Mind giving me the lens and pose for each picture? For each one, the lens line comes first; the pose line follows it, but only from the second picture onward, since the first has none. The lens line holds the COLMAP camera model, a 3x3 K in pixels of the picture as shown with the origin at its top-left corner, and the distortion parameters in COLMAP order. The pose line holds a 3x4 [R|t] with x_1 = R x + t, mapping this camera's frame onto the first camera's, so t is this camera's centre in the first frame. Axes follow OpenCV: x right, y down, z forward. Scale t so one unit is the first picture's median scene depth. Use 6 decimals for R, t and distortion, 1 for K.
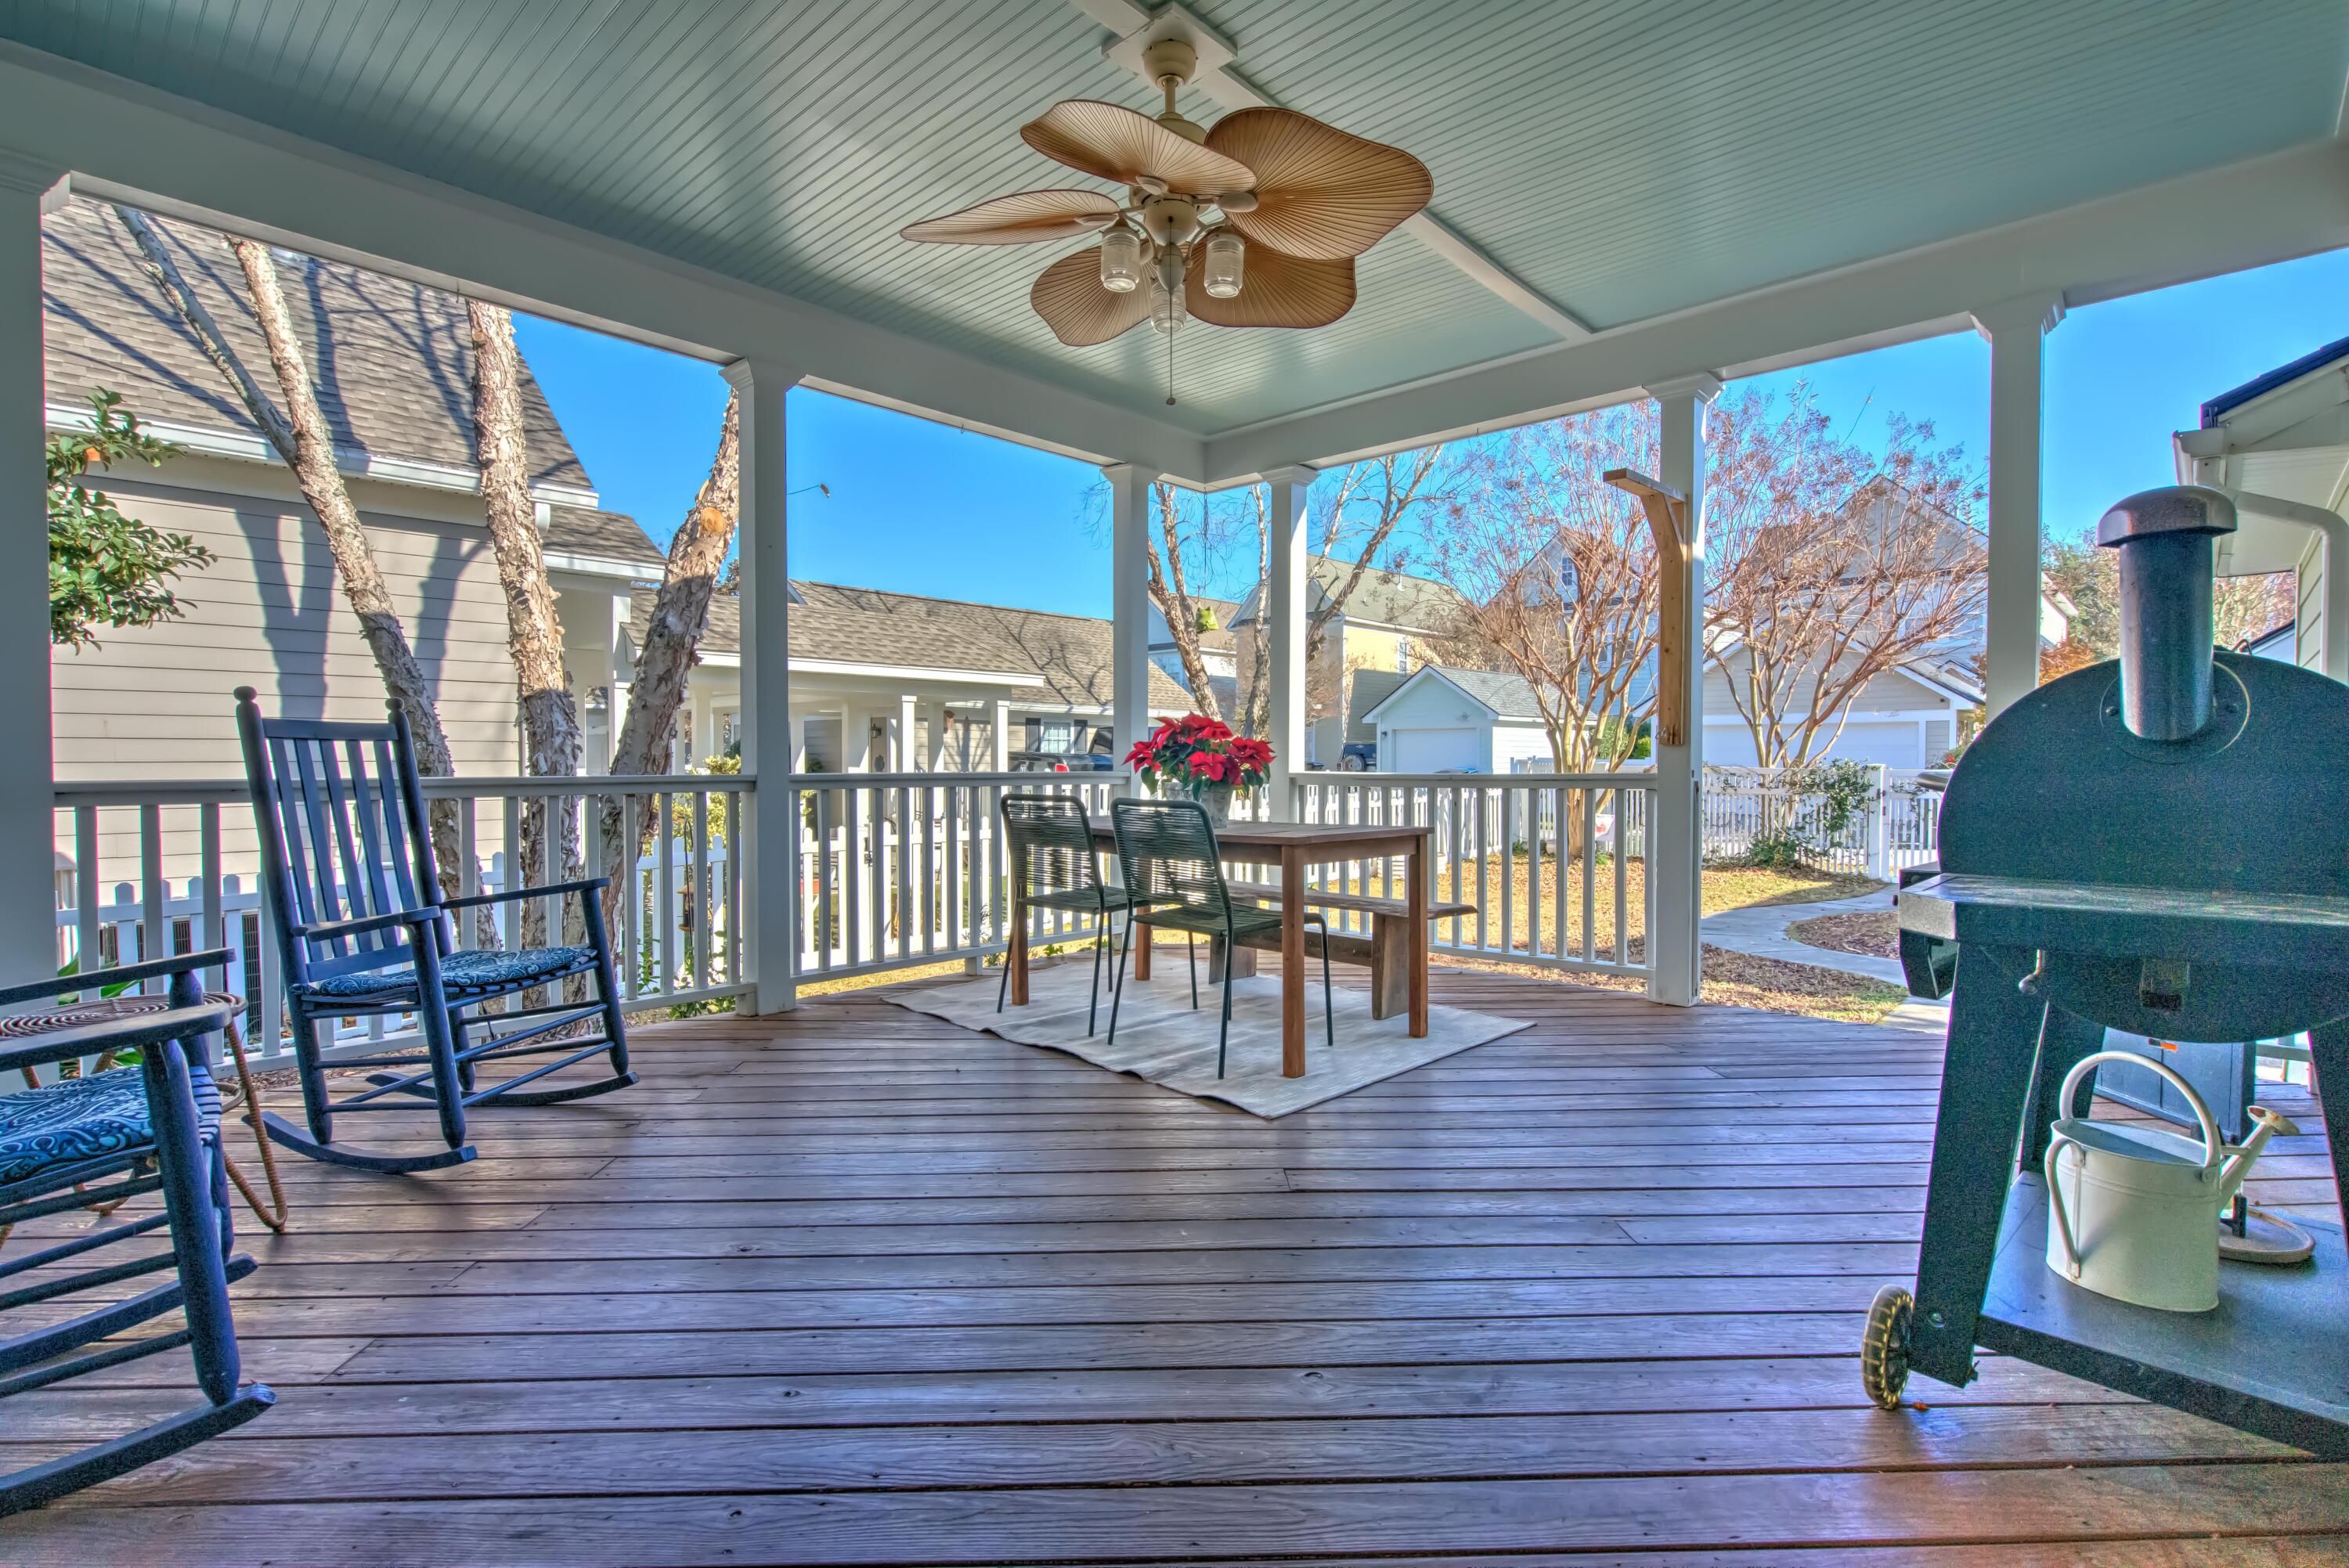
lens RADIAL K [[1097.2, 0, 1174.5], [0, 1097.2, 784.0], [0, 0, 1]] dist [0.017804, -0.010966]
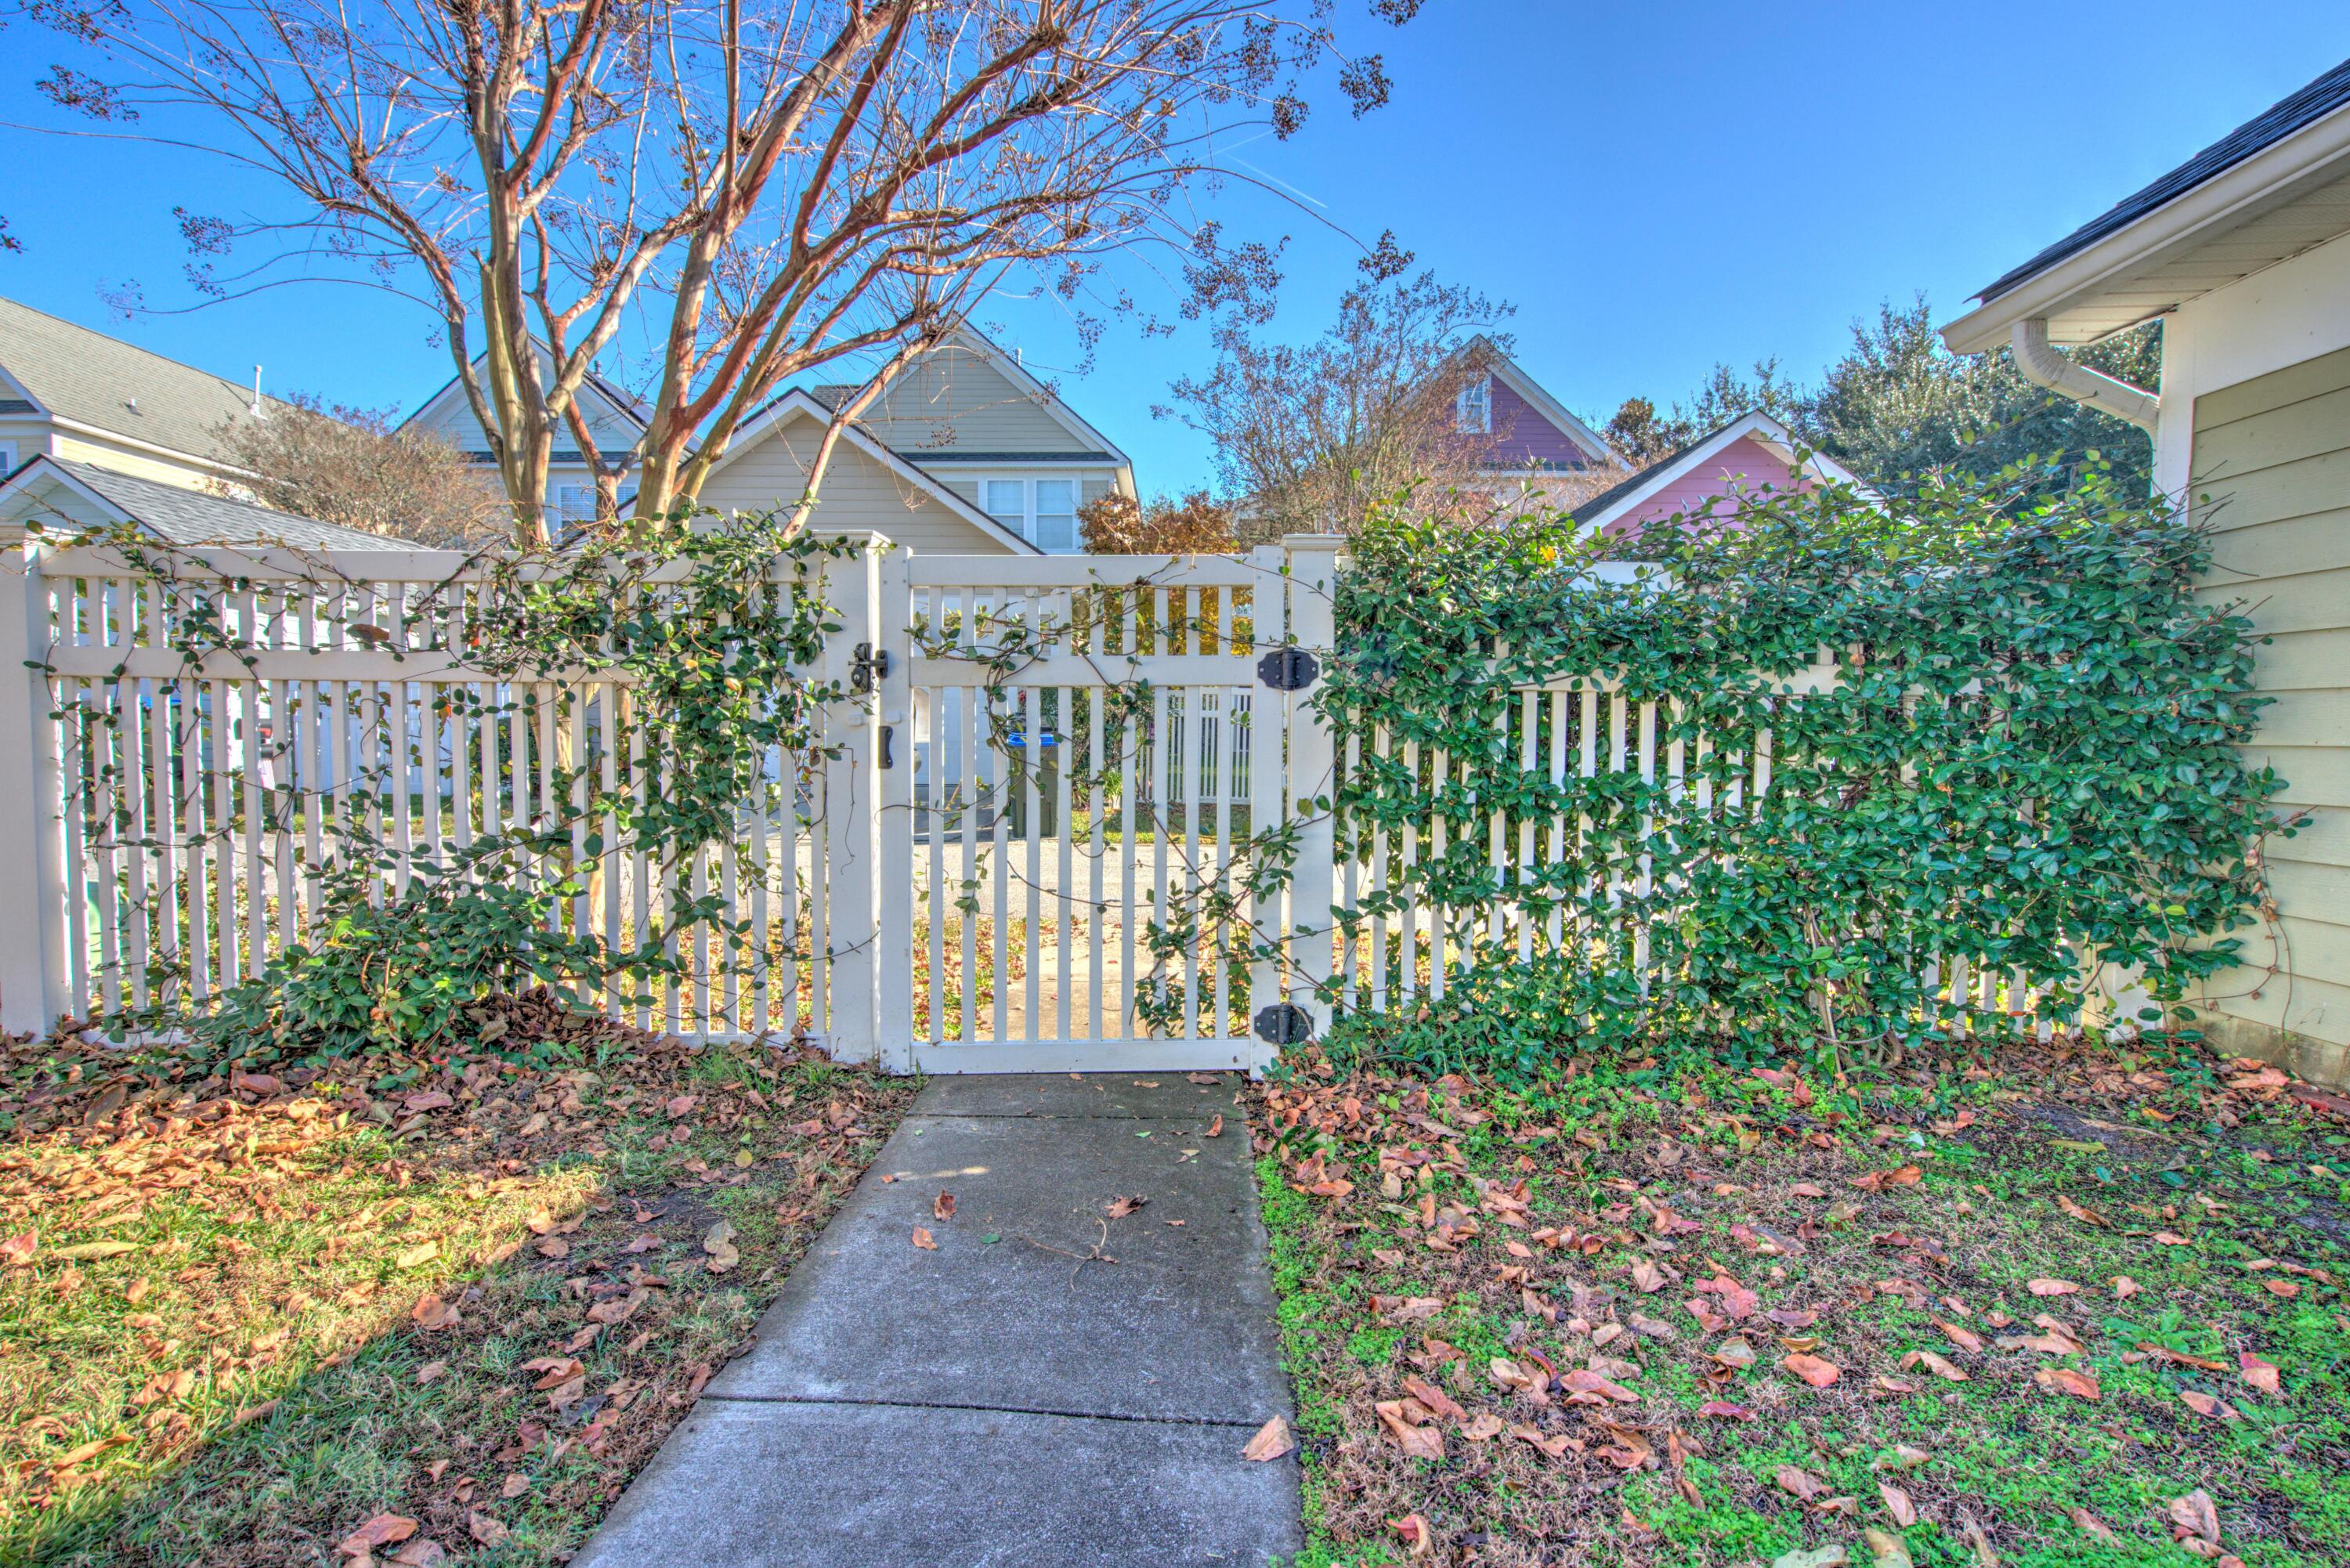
lens RADIAL K [[1097.7, 0, 1175.0], [0, 1097.7, 784.0], [0, 0, 1]] dist [0.017804, -0.010966]
pose [[0.740462, -0.037981, 0.671025, 1.142327], [0.018819, 0.999182, 0.035789, 0.052159], [-0.671835, -0.013873, 0.740571, 1.696700]]
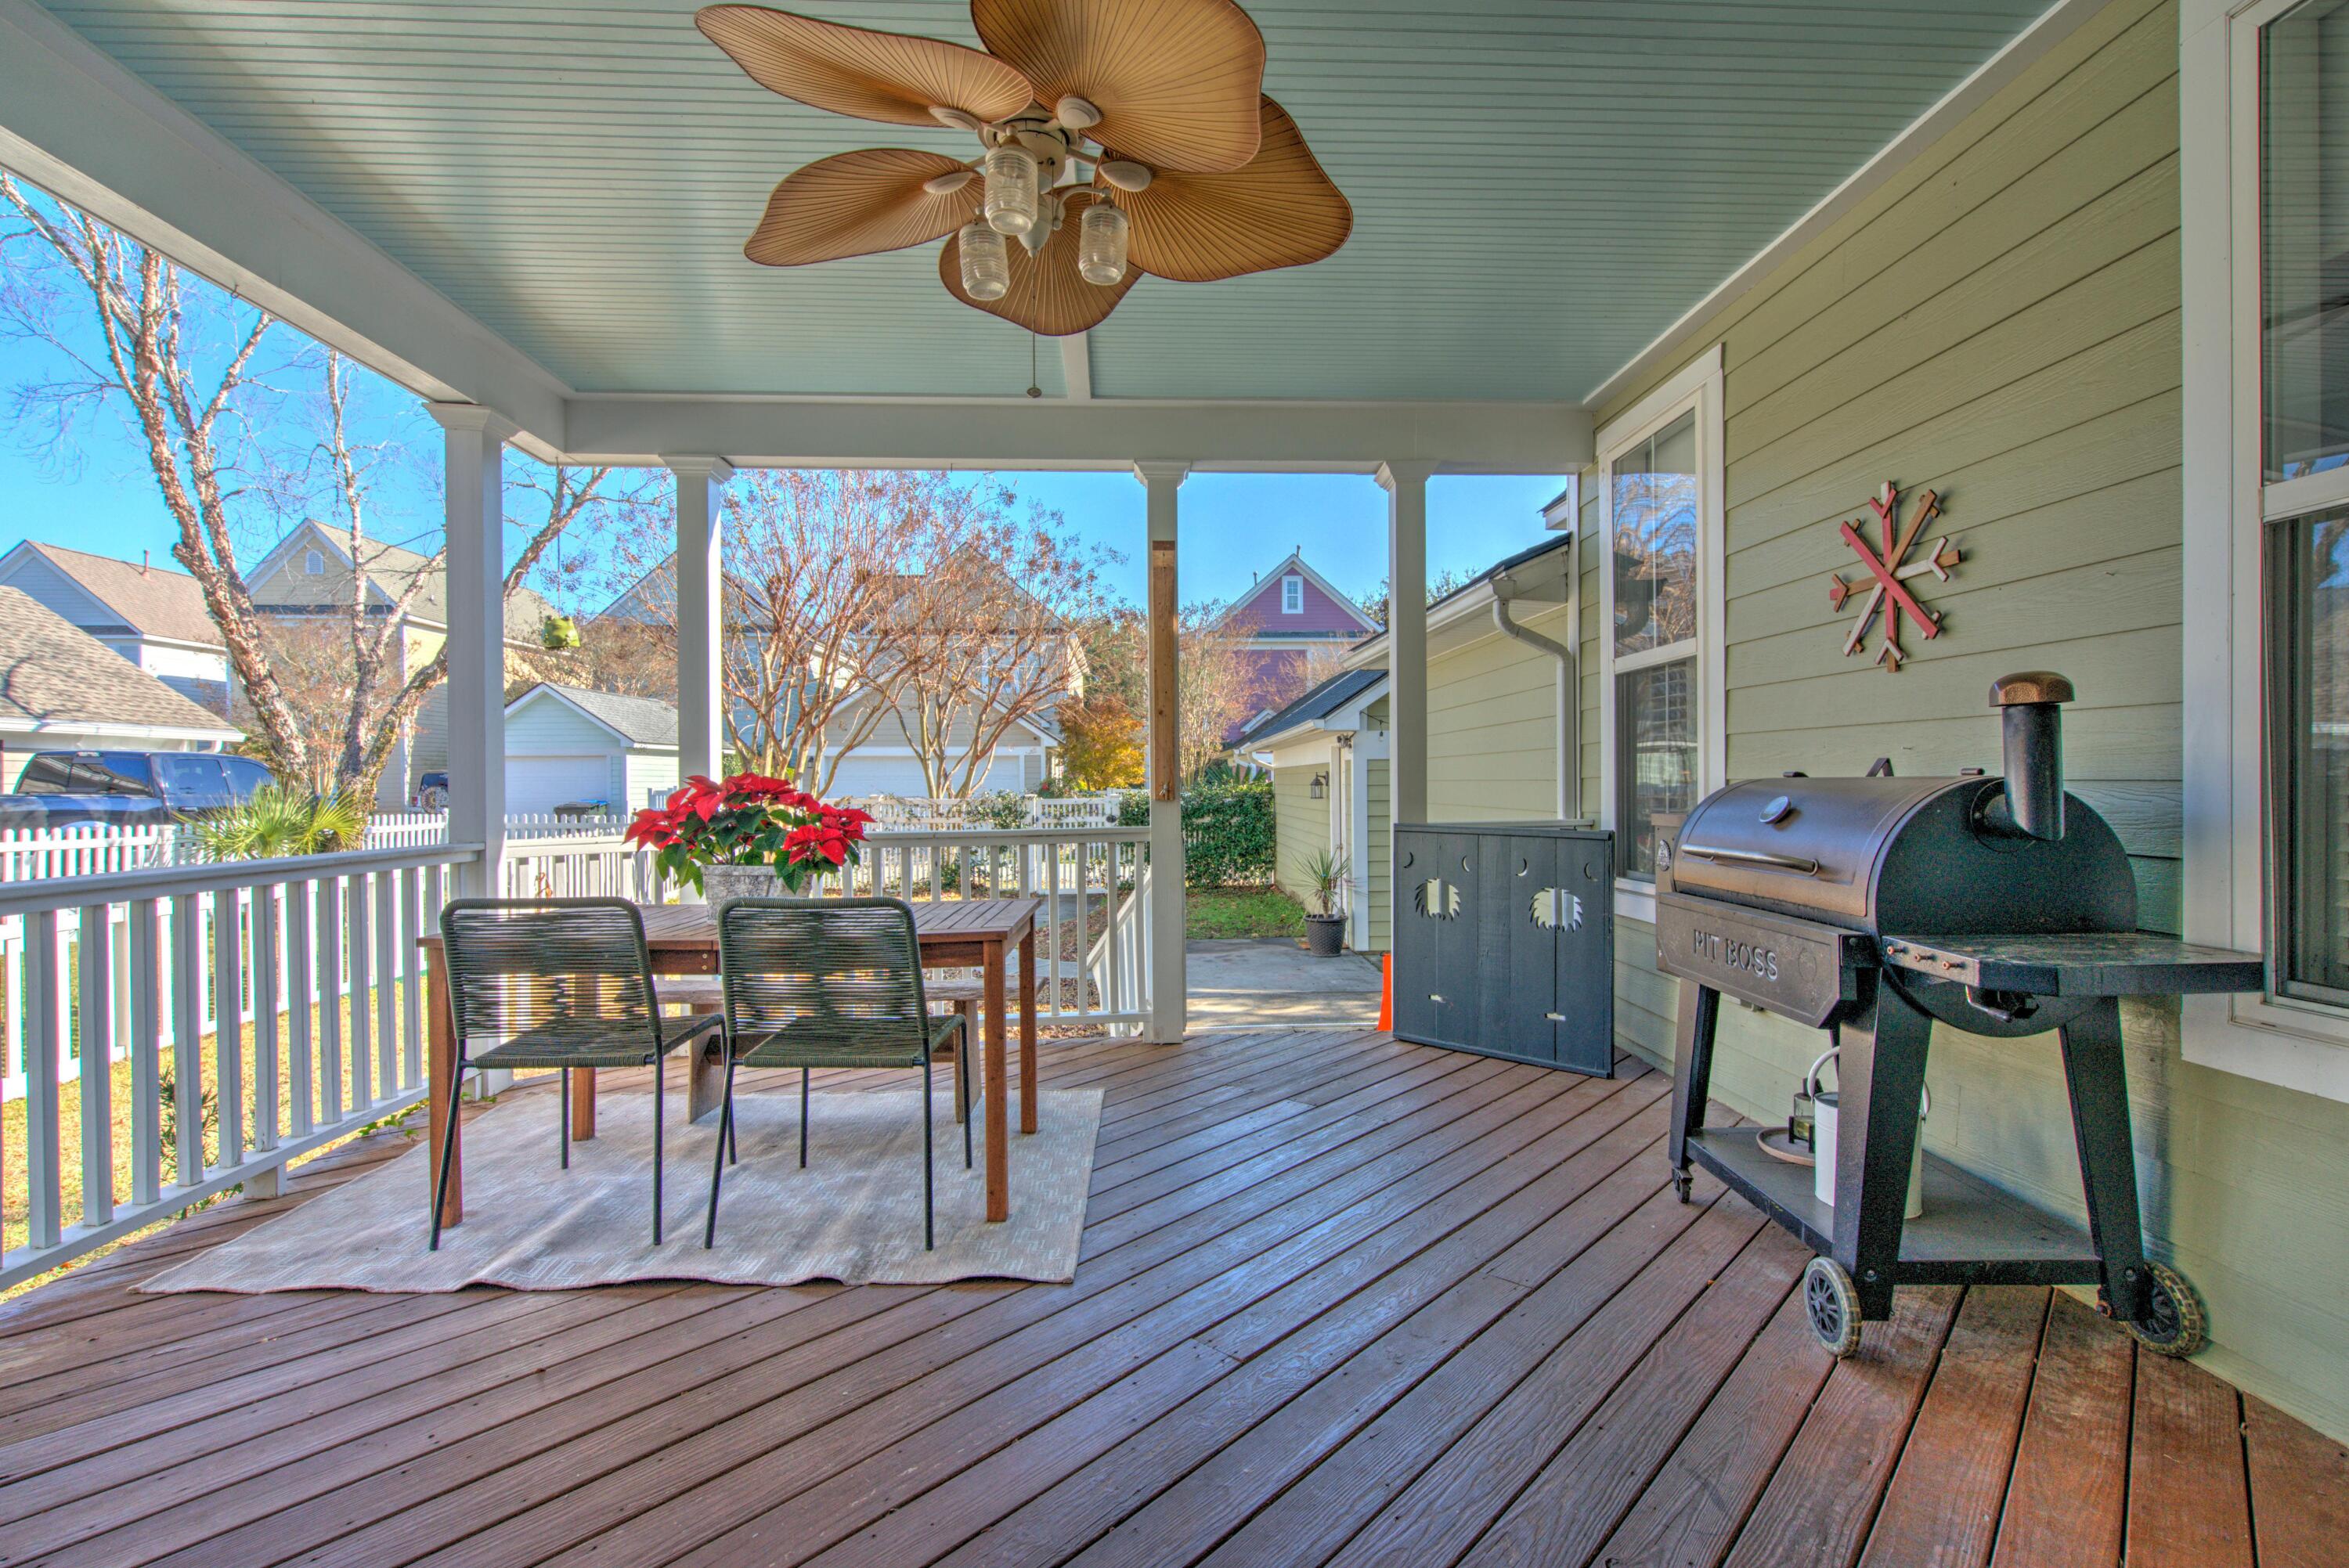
lens RADIAL K [[1097.2, 0, 1174.5], [0, 1097.2, 784.0], [0, 0, 1]] dist [0.017804, -0.010966]
pose [[0.700296, -0.008726, 0.713799, -0.192371], [0.024698, 0.999623, -0.012011, -0.024093], [-0.713425, 0.026040, 0.700247, 0.155368]]
